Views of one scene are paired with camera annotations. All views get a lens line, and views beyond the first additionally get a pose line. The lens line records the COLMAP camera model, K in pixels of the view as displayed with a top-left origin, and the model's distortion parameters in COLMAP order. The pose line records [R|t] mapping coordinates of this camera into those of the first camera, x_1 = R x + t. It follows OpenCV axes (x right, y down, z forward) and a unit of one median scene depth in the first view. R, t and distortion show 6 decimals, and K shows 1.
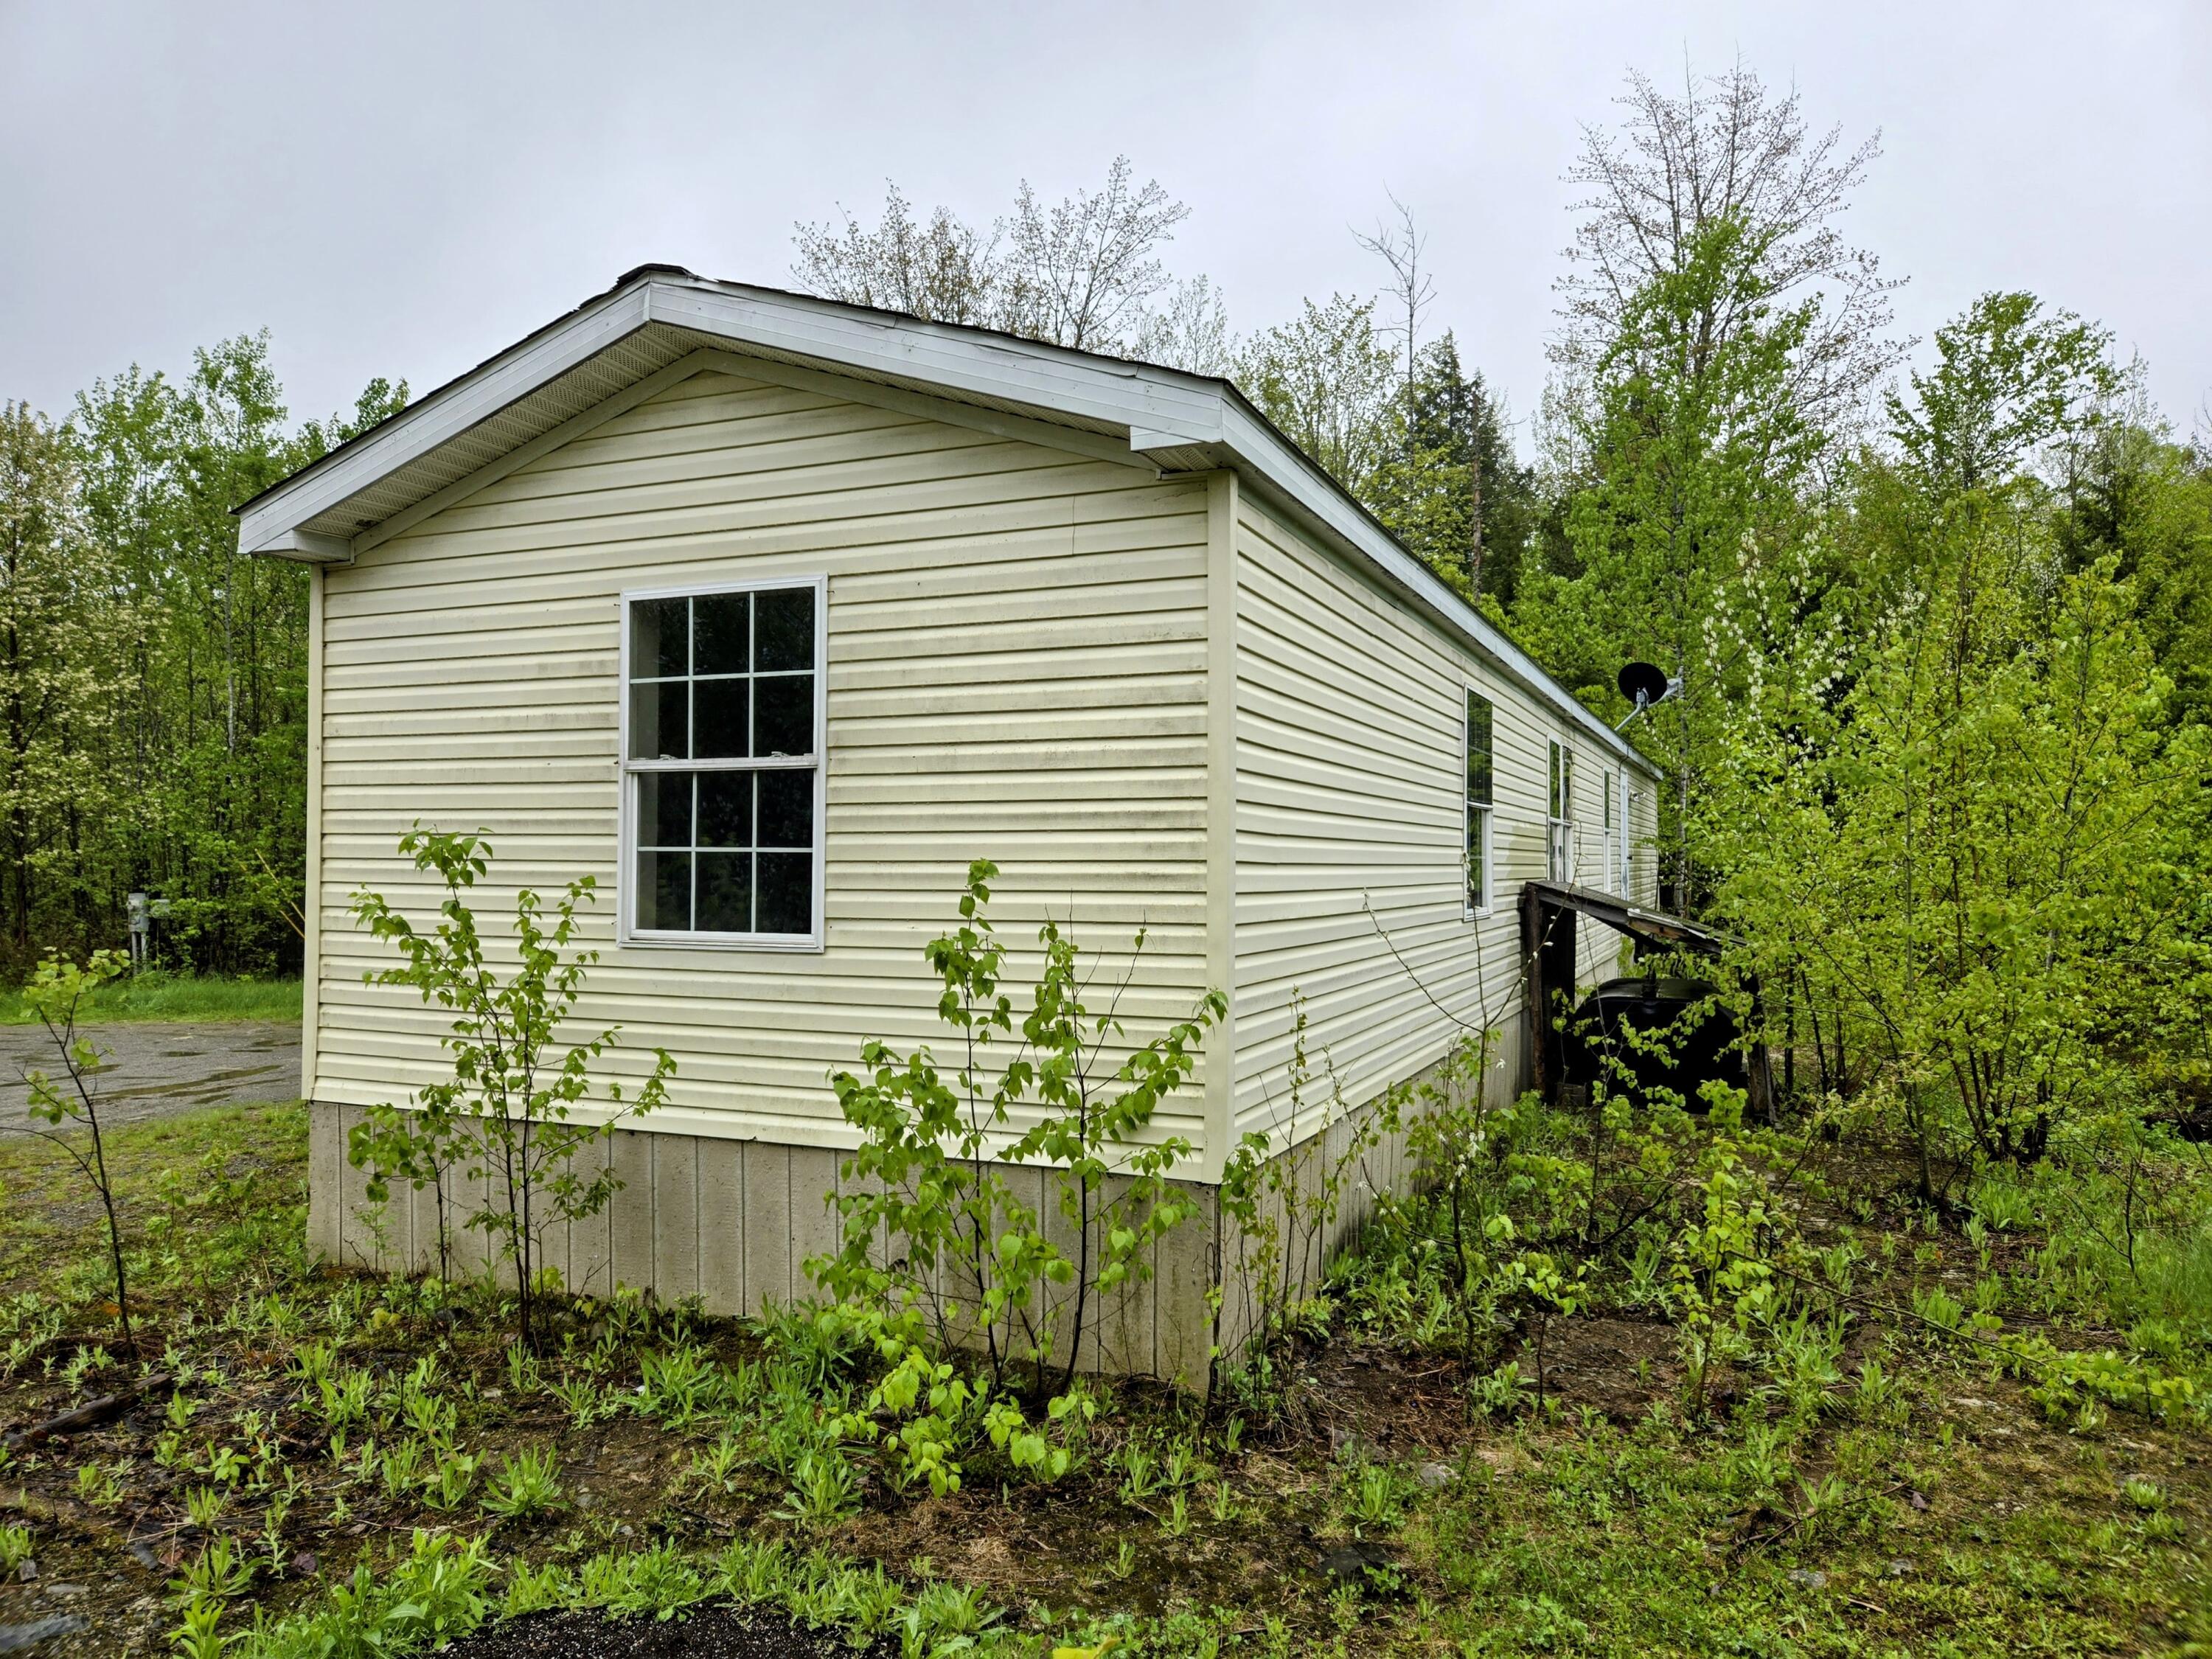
lens RADIAL K [[1482.9, 0, 1105.7], [0, 1482.9, 839.0], [0, 0, 1]] dist [0.086669, -0.069963]
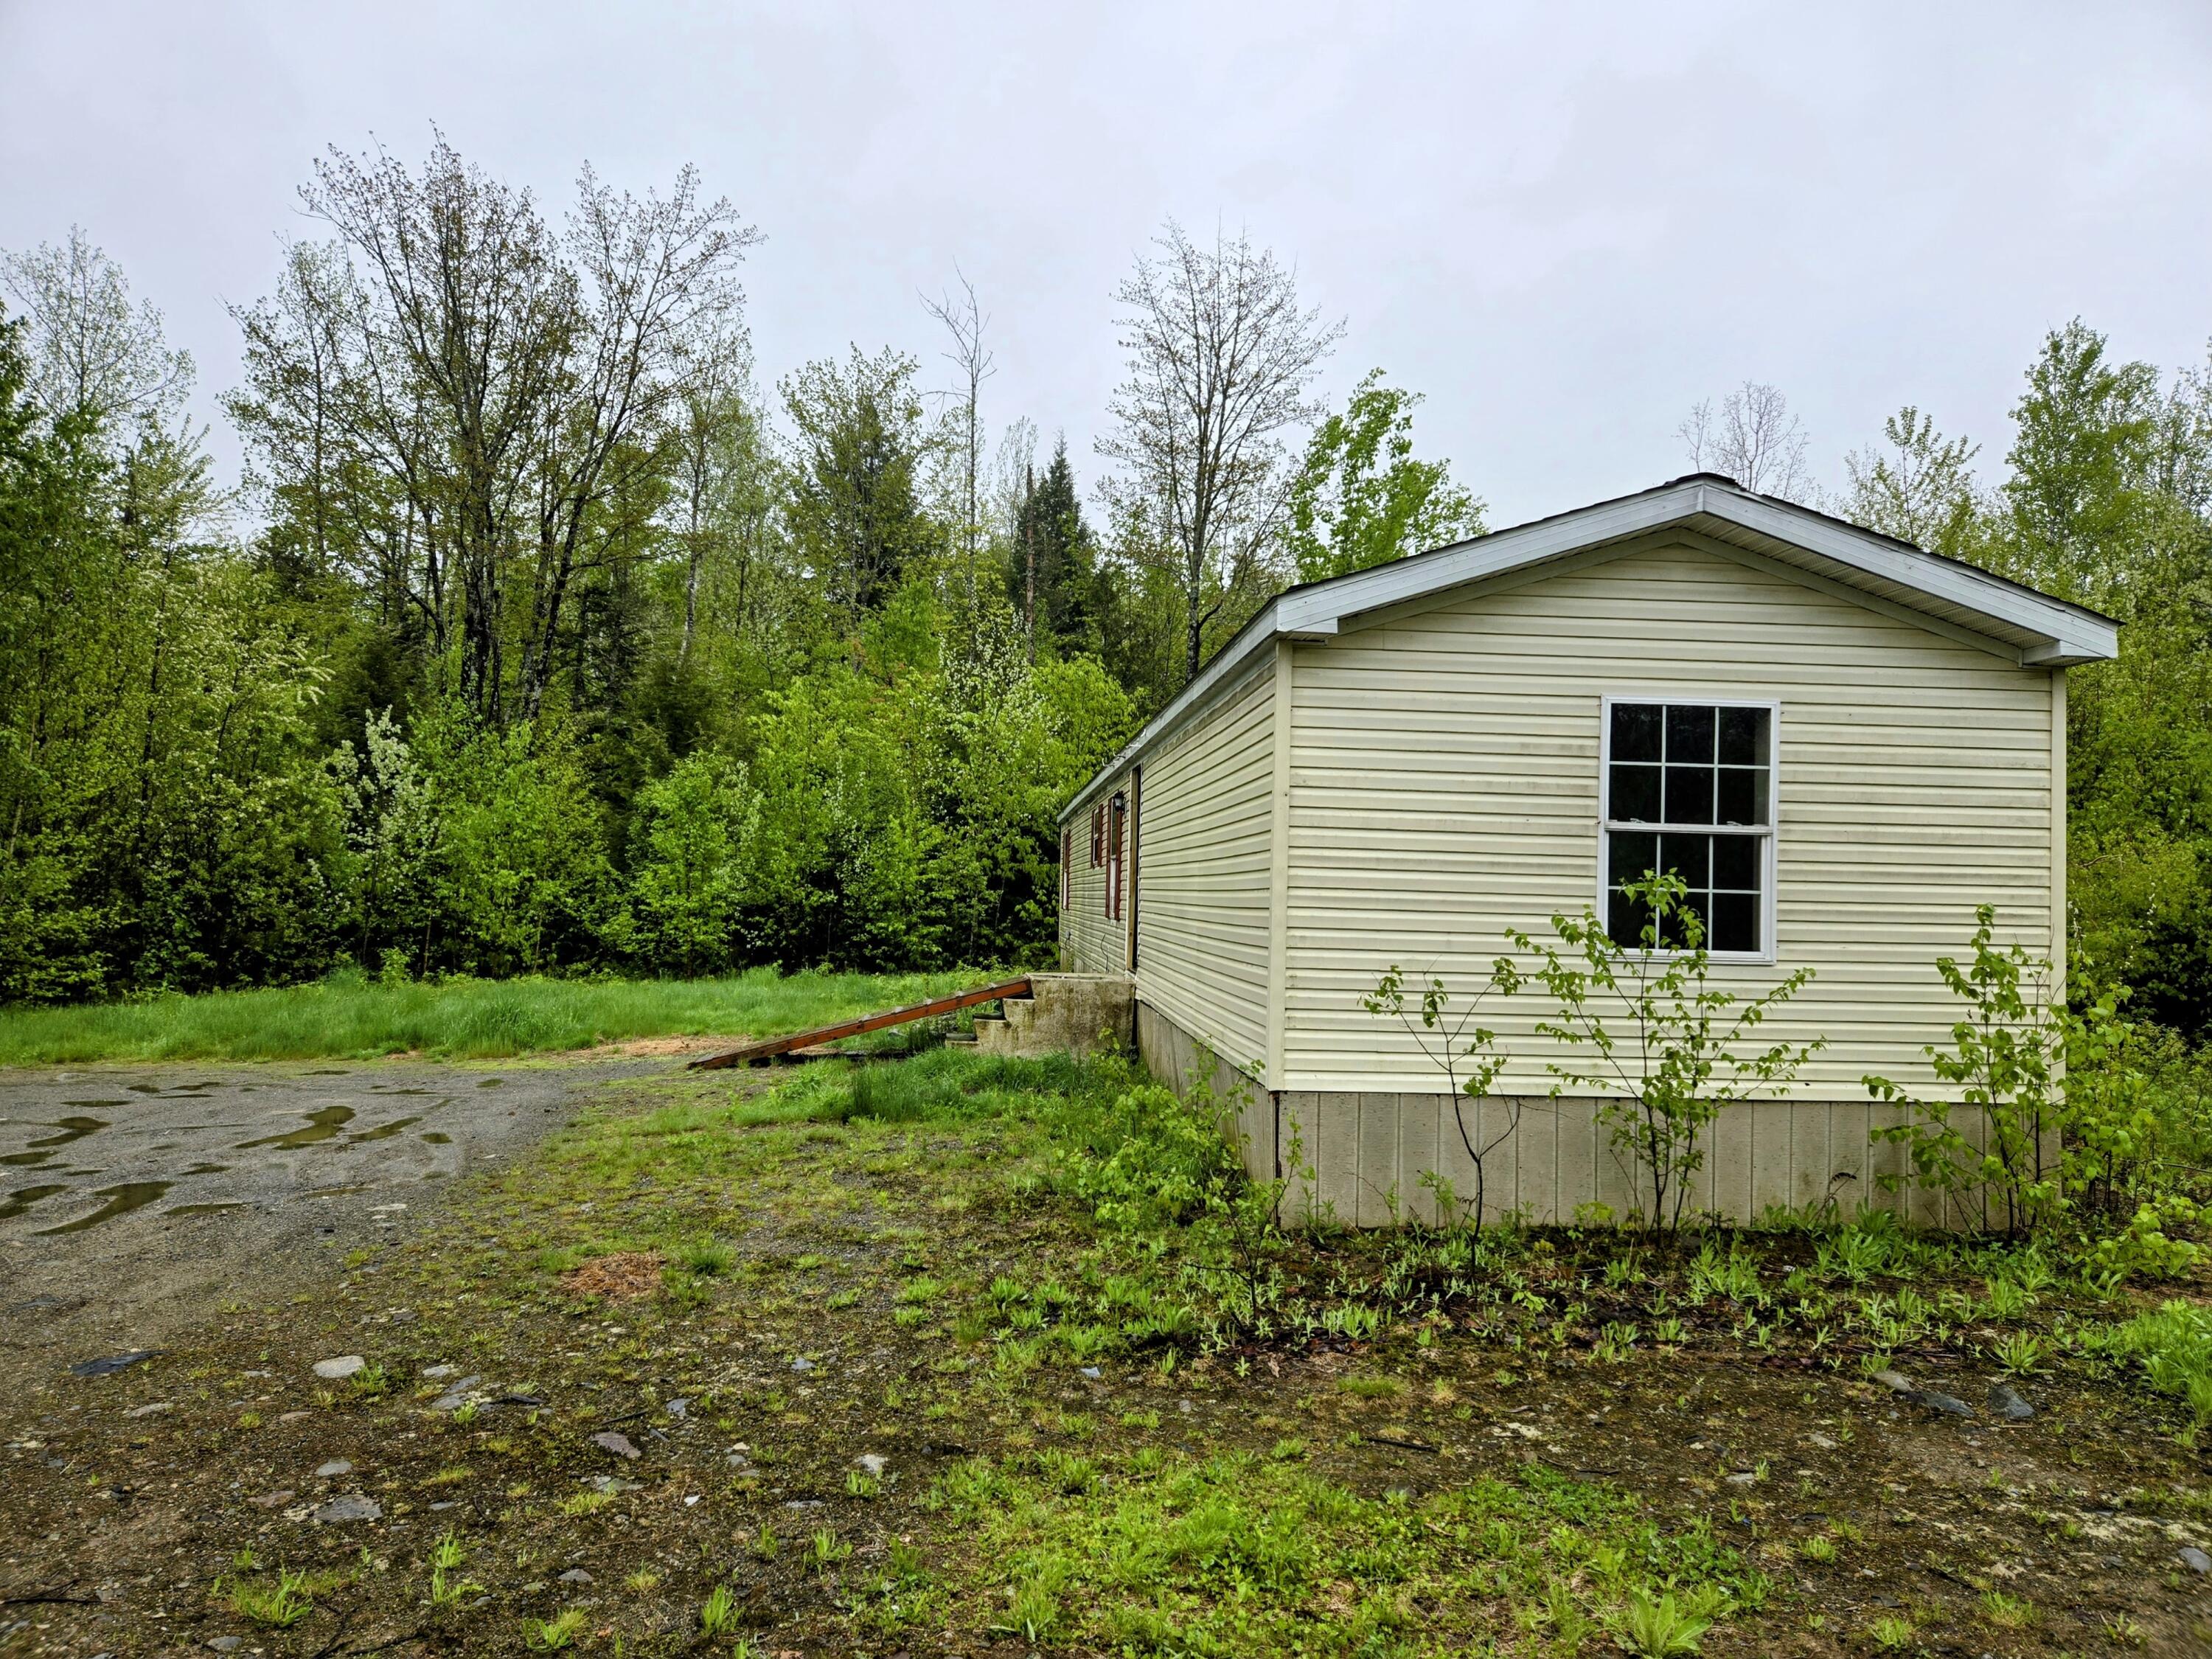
lens RADIAL K [[1482.9, 0, 1105.7], [0, 1482.9, 839.0], [0, 0, 1]] dist [0.086669, -0.069963]
pose [[0.874340, 0.034791, 0.484065, -1.446535], [-0.027873, 0.999381, -0.021484, 0.004730], [-0.484513, 0.005292, 0.874768, 0.047582]]
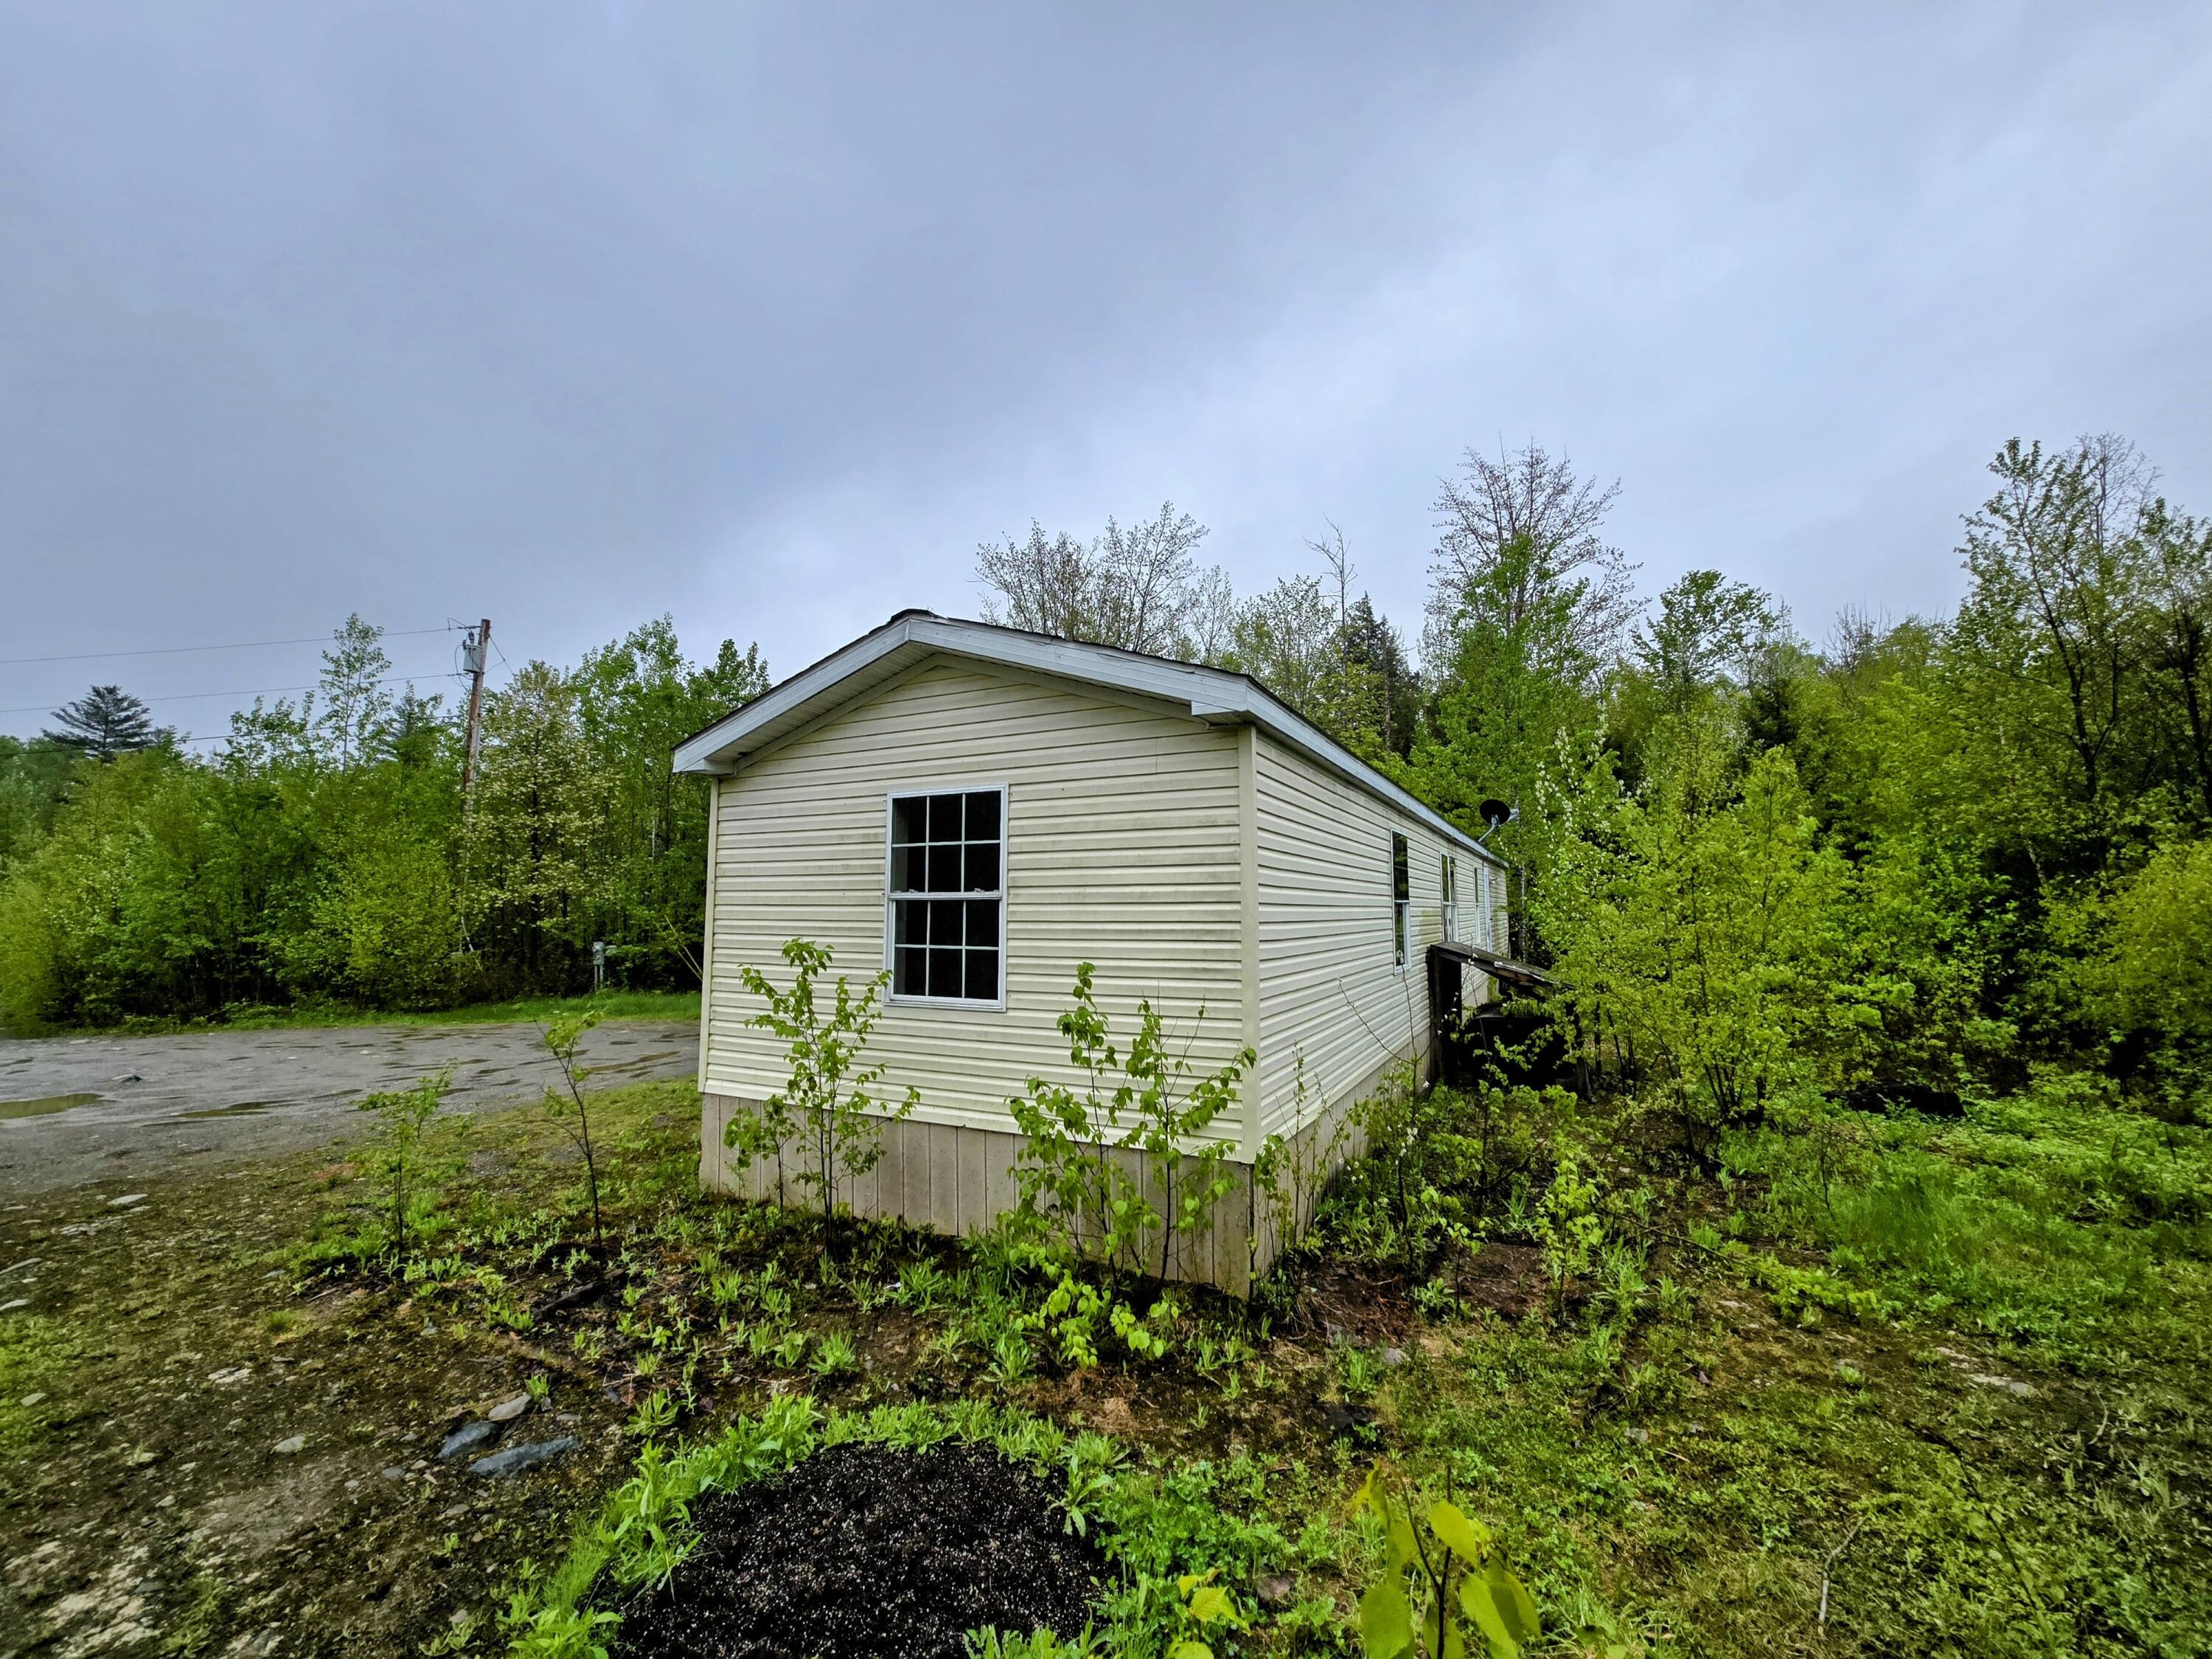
lens RADIAL K [[908.9, 0, 1115.6], [0, 908.9, 828.9], [0, 0, 1]] dist [0.000066, 0.000380]
pose [[0.998741, -0.010963, -0.048946, -0.016630], [0.007308, 0.997214, -0.074228, -0.049626], [0.049624, 0.073777, 0.996039, -0.009079]]
